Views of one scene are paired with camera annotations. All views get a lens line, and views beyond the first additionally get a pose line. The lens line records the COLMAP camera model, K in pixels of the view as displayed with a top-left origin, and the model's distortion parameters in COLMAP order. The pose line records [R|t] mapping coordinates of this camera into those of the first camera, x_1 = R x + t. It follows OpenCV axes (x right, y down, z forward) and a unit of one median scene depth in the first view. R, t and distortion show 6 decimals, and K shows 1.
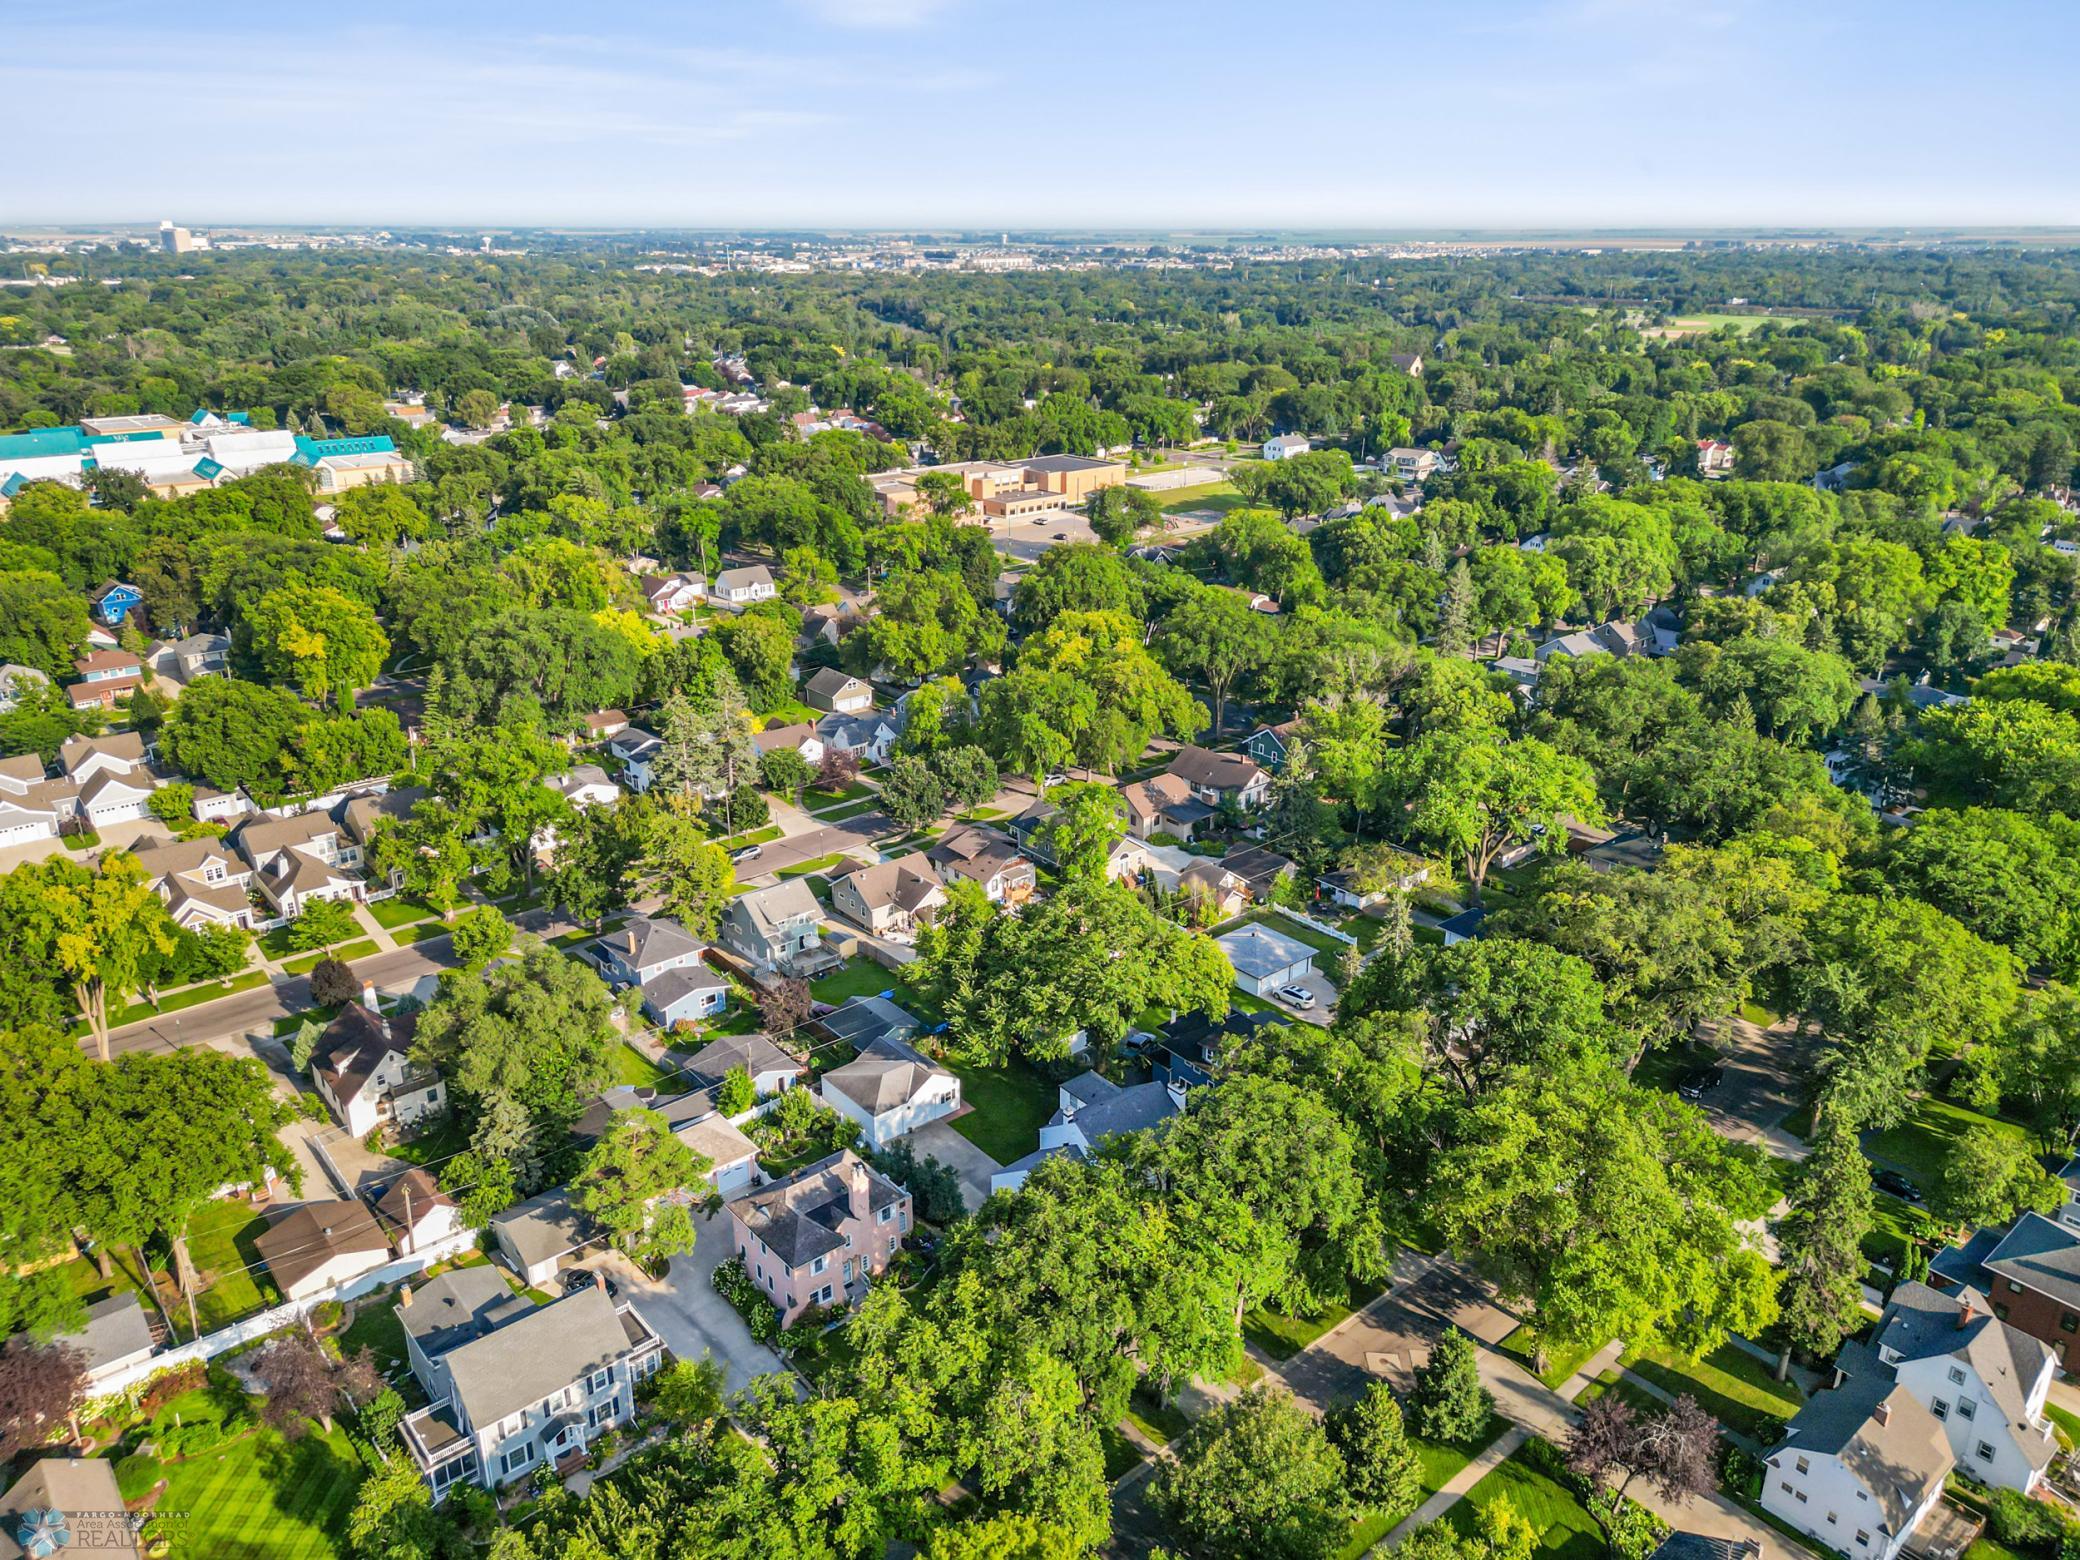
lens RADIAL K [[1457.2, 0, 1040.3], [0, 1457.2, 782.3], [0, 0, 1]] dist [-0.000842, -0.007946]
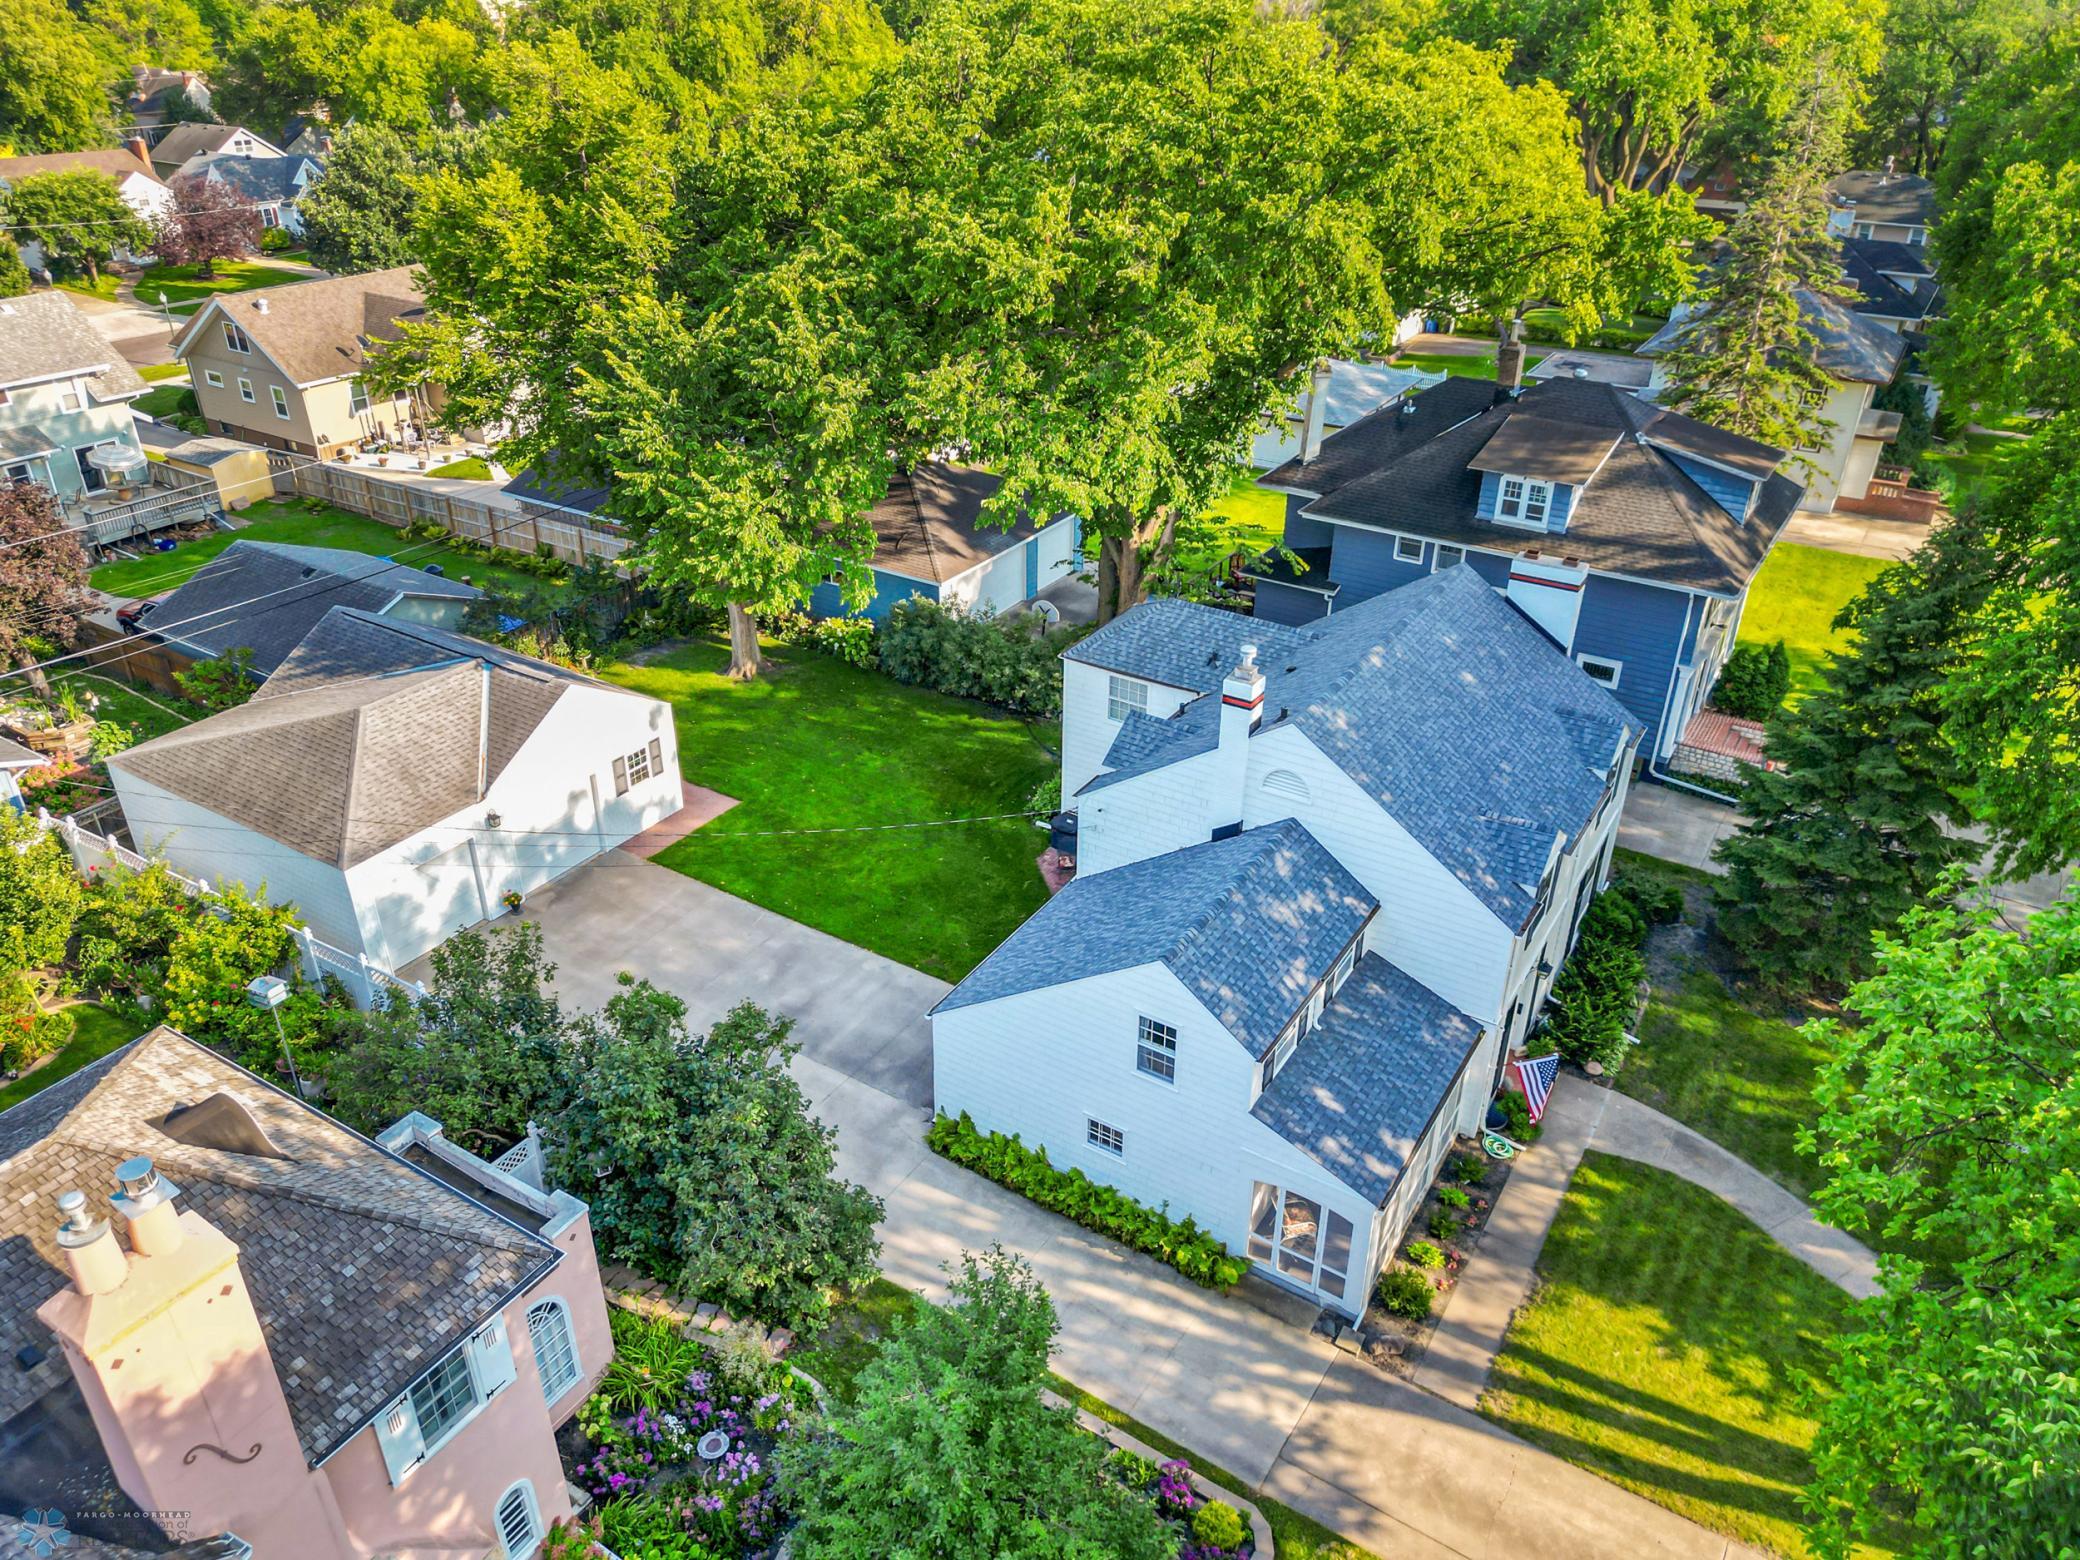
lens RADIAL K [[1457.2, 0, 1043.7], [0, 1457.2, 788.3], [0, 0, 1]] dist [-0.000842, -0.007946]
pose [[0.948848, -0.146807, 0.279528, -0.067224], [0.104707, 0.981536, 0.160072, 0.182922], [-0.297866, -0.122616, 0.946700, 0.714487]]
